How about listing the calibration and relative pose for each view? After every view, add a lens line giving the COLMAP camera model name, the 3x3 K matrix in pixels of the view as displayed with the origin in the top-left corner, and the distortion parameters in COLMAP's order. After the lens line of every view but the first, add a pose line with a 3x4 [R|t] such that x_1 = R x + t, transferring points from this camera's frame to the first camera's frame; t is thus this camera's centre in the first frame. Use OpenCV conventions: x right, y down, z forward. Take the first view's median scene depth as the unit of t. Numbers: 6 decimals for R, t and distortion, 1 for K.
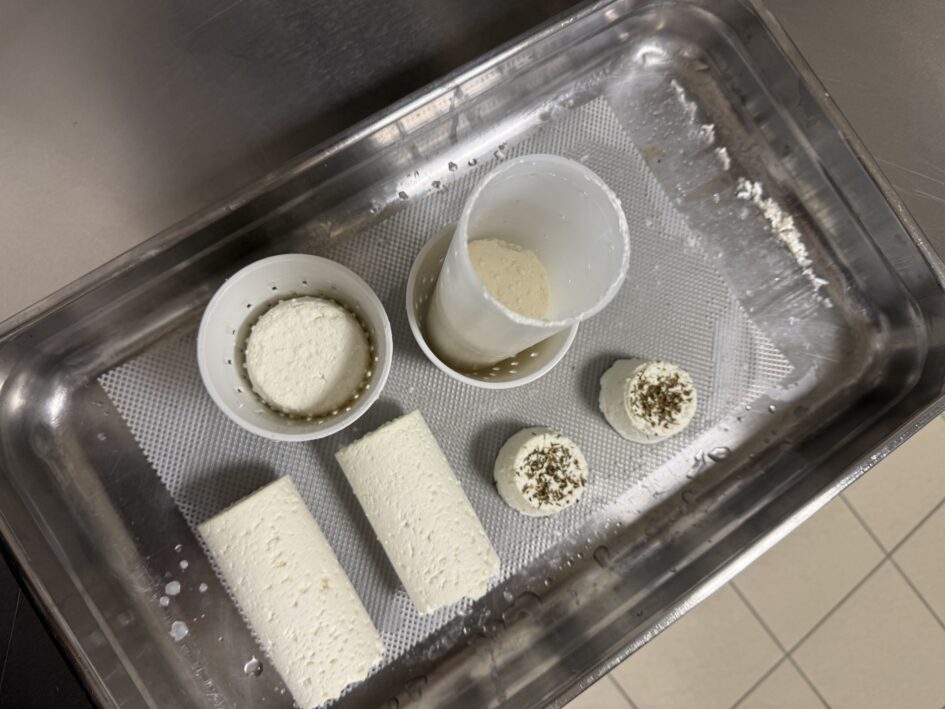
lens RADIAL K [[693.8, 0, 472.5], [0, 693.8, 354.5], [0, 0, 1]] dist [-0.009381, -0.003926]
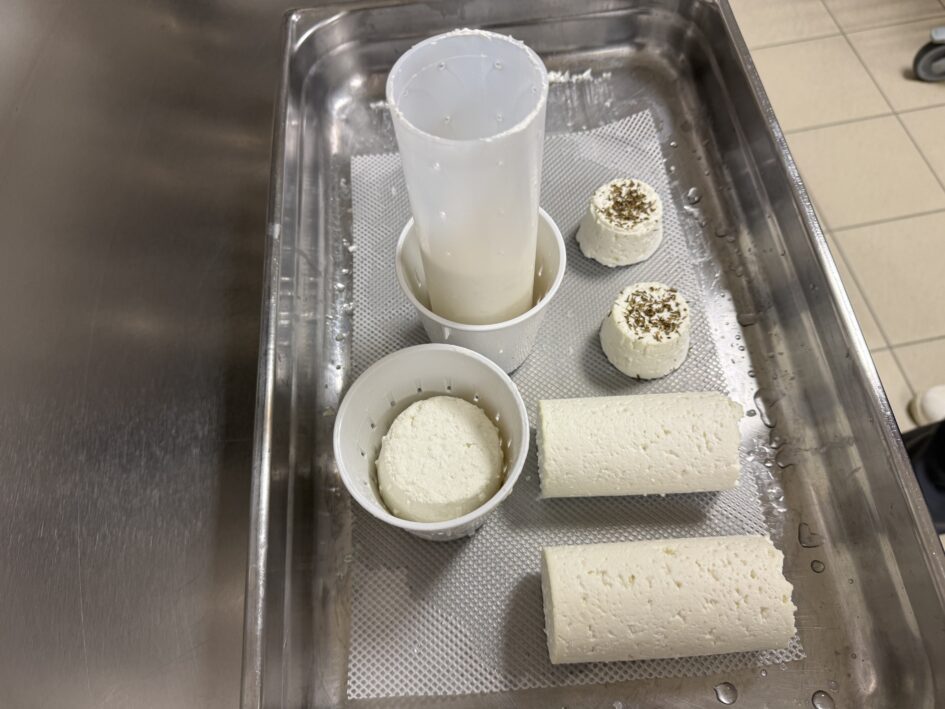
lens RADIAL K [[691.1, 0, 472.5], [0, 691.1, 354.5], [0, 0, 1]] dist [-0.028601, -0.003087]
pose [[0.456969, -0.852746, 0.252989, -0.306422], [0.889305, 0.432316, -0.149133, 0.110635], [0.017802, 0.293133, 0.955906, 0.045253]]
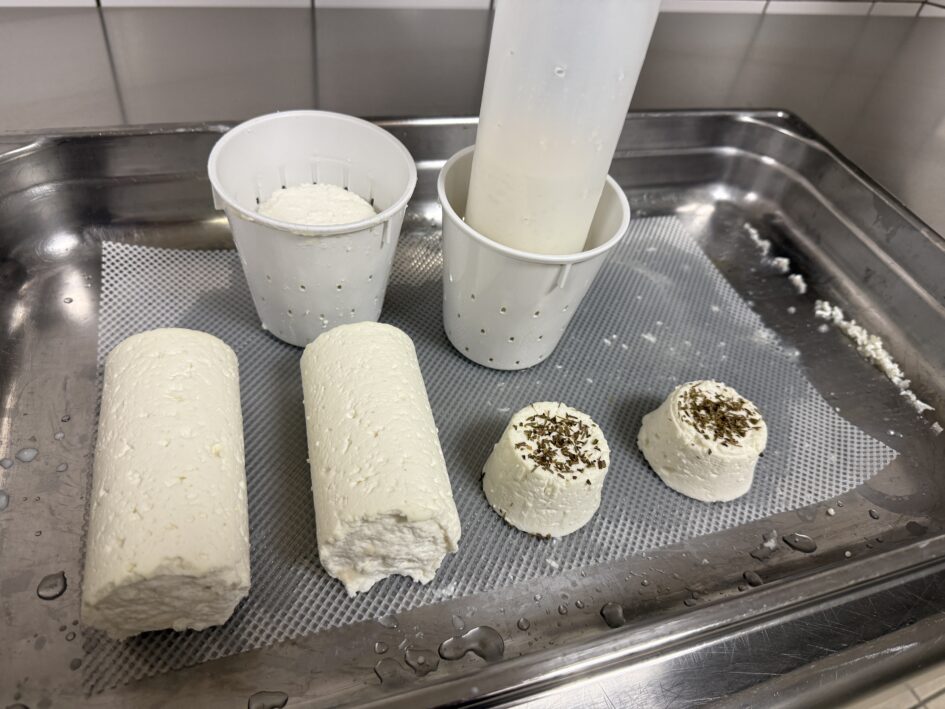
lens RADIAL K [[691.1, 0, 472.5], [0, 691.1, 354.5], [0, 0, 1]] dist [-0.028601, -0.003087]
pose [[0.963412, 0.195439, -0.183416, 0.136581], [-0.267587, 0.740495, -0.616494, 0.558175], [0.015332, 0.643017, 0.765698, 0.371761]]
